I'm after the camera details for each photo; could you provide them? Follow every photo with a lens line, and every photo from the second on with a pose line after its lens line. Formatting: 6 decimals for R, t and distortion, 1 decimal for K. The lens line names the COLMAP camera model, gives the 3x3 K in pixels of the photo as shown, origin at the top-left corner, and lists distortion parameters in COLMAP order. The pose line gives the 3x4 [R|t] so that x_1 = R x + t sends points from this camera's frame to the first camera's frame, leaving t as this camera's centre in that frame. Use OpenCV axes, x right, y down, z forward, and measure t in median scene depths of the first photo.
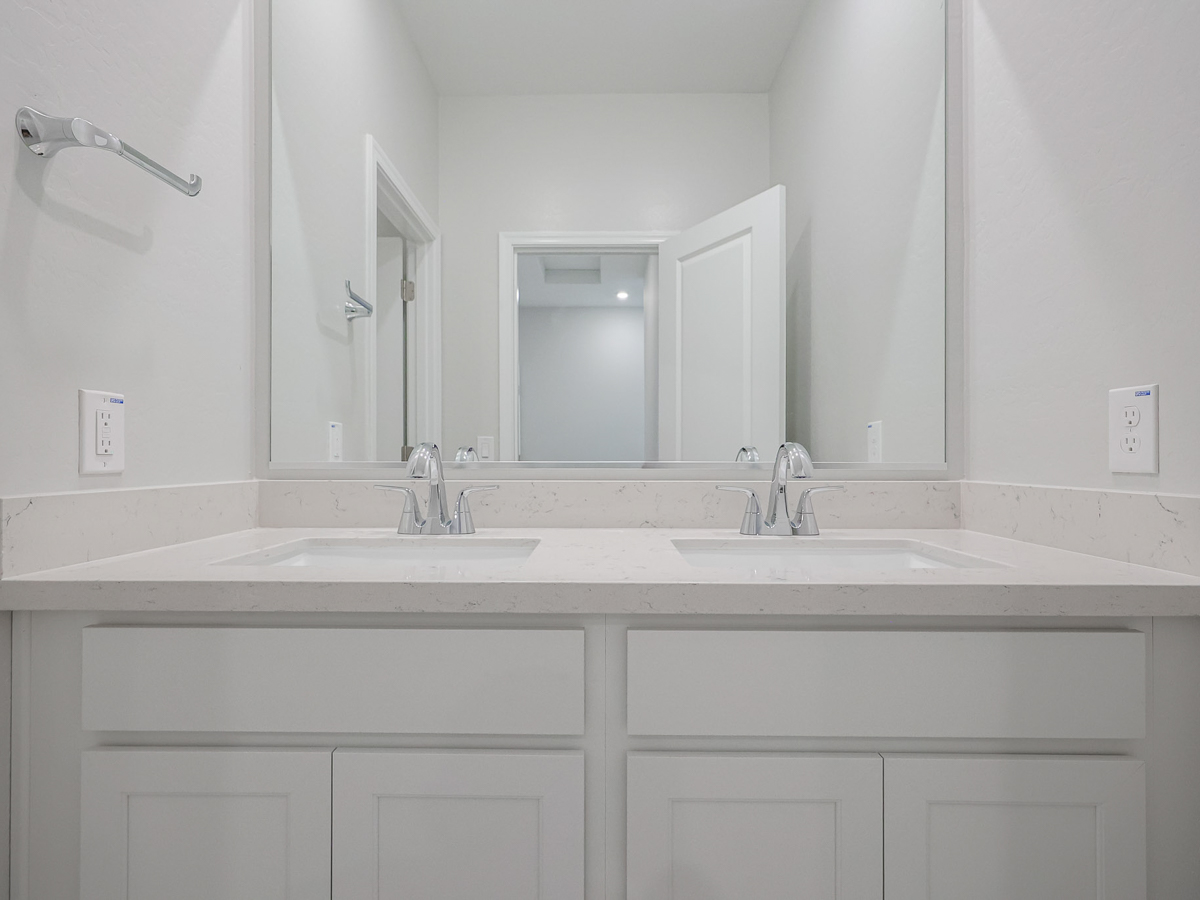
lens RADIAL K [[579.7, 0, 600.0], [0, 579.7, 450.0], [0, 0, 1]] dist [0.001376, -0.000251]
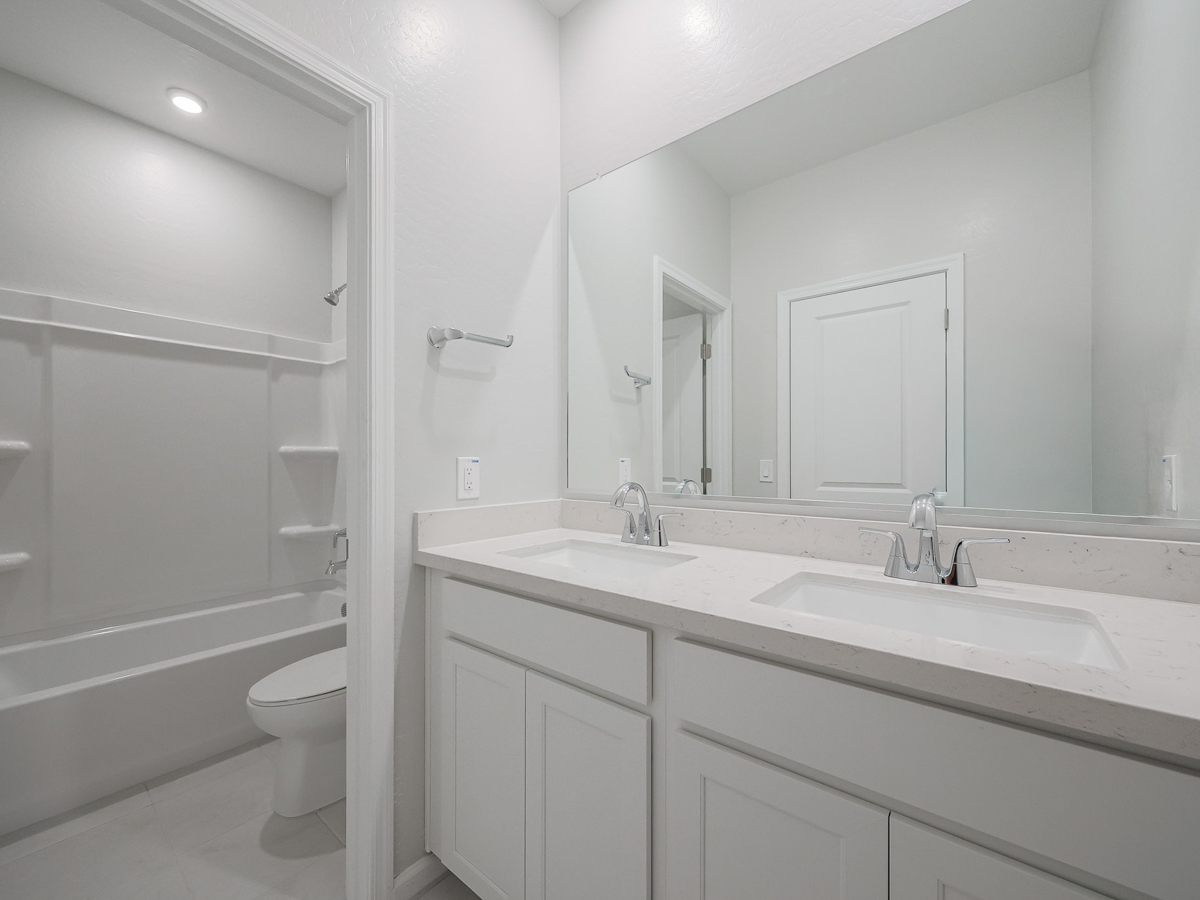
lens RADIAL K [[477.3, 0, 632.9], [0, 477.3, 451.1], [0, 0, 1]] dist [0.000730, -0.000254]
pose [[0.806355, -0.006305, -0.591398, 0.407916], [0.002476, 0.999970, -0.007286, -0.080145], [0.591427, 0.004411, 0.806347, 0.019439]]
